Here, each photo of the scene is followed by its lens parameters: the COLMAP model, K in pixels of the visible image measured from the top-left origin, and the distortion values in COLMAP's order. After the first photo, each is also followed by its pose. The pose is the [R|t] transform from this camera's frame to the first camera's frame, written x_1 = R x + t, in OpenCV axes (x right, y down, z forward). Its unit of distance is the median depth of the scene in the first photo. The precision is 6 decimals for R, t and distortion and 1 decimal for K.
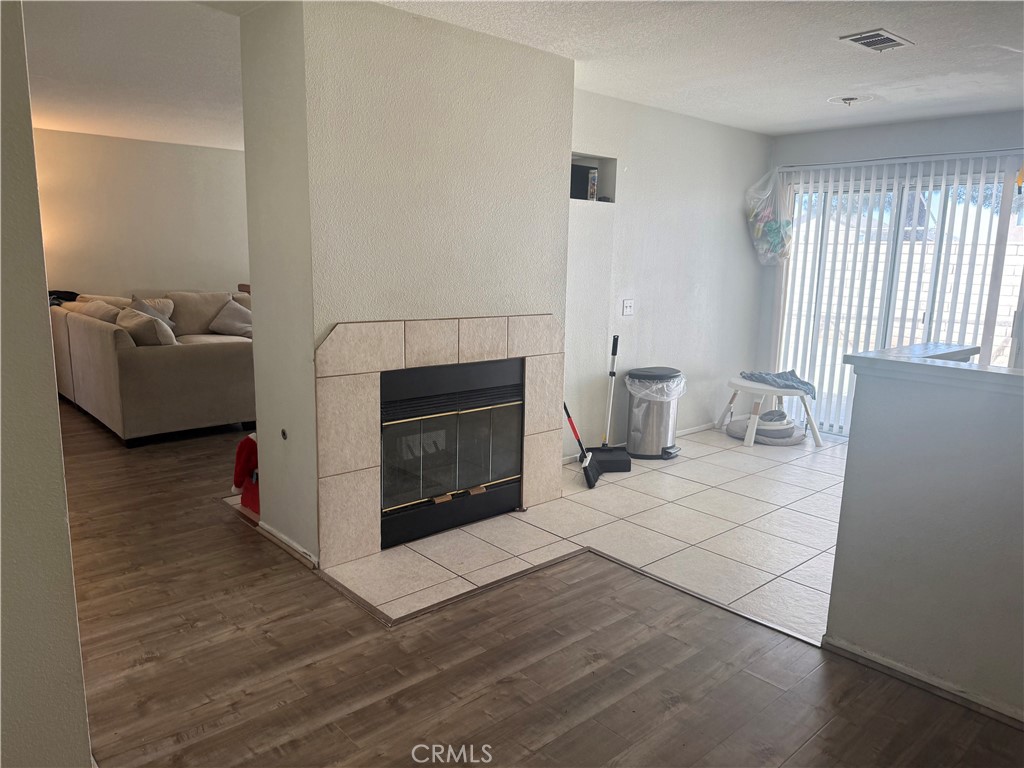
lens RADIAL K [[720.7, 0, 502.9], [0, 720.7, 386.6], [0, 0, 1]] dist [0.055173, -0.055818]
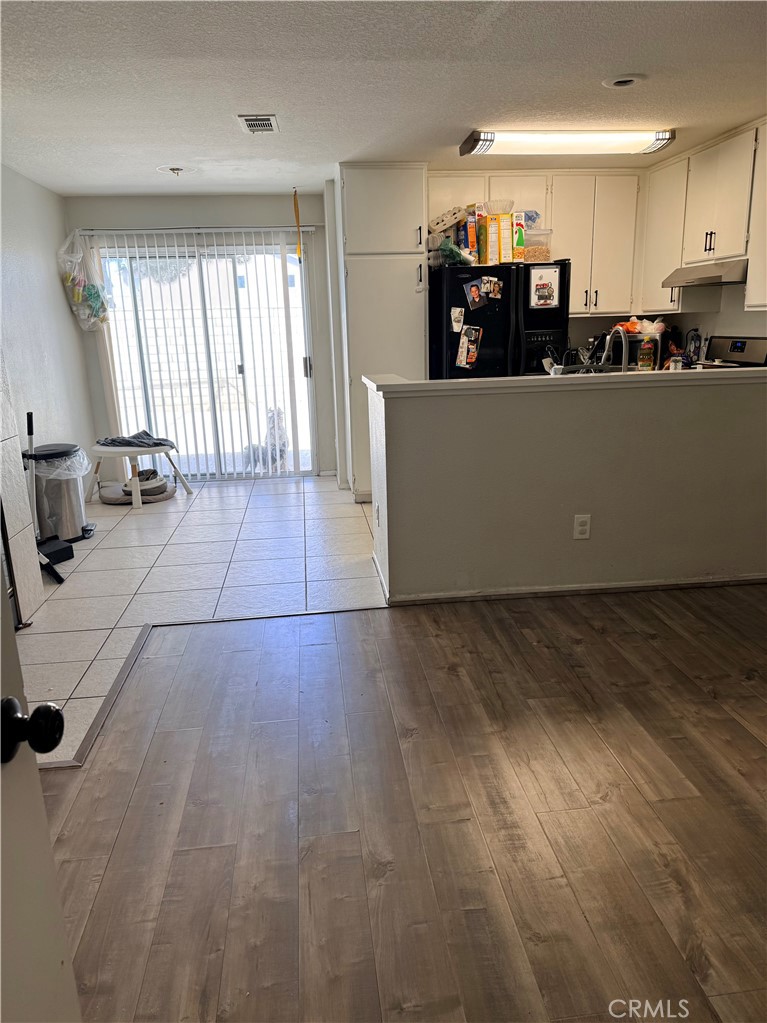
lens RADIAL K [[720.0, 0, 389.1], [0, 720.0, 515.6], [0, 0, 1]] dist [0.055173, -0.055818]
pose [[0.575344, -0.244445, 0.780529, -0.261991], [0.188973, 0.968204, 0.163924, -0.009286], [-0.795781, 0.053186, 0.603244, 0.096543]]
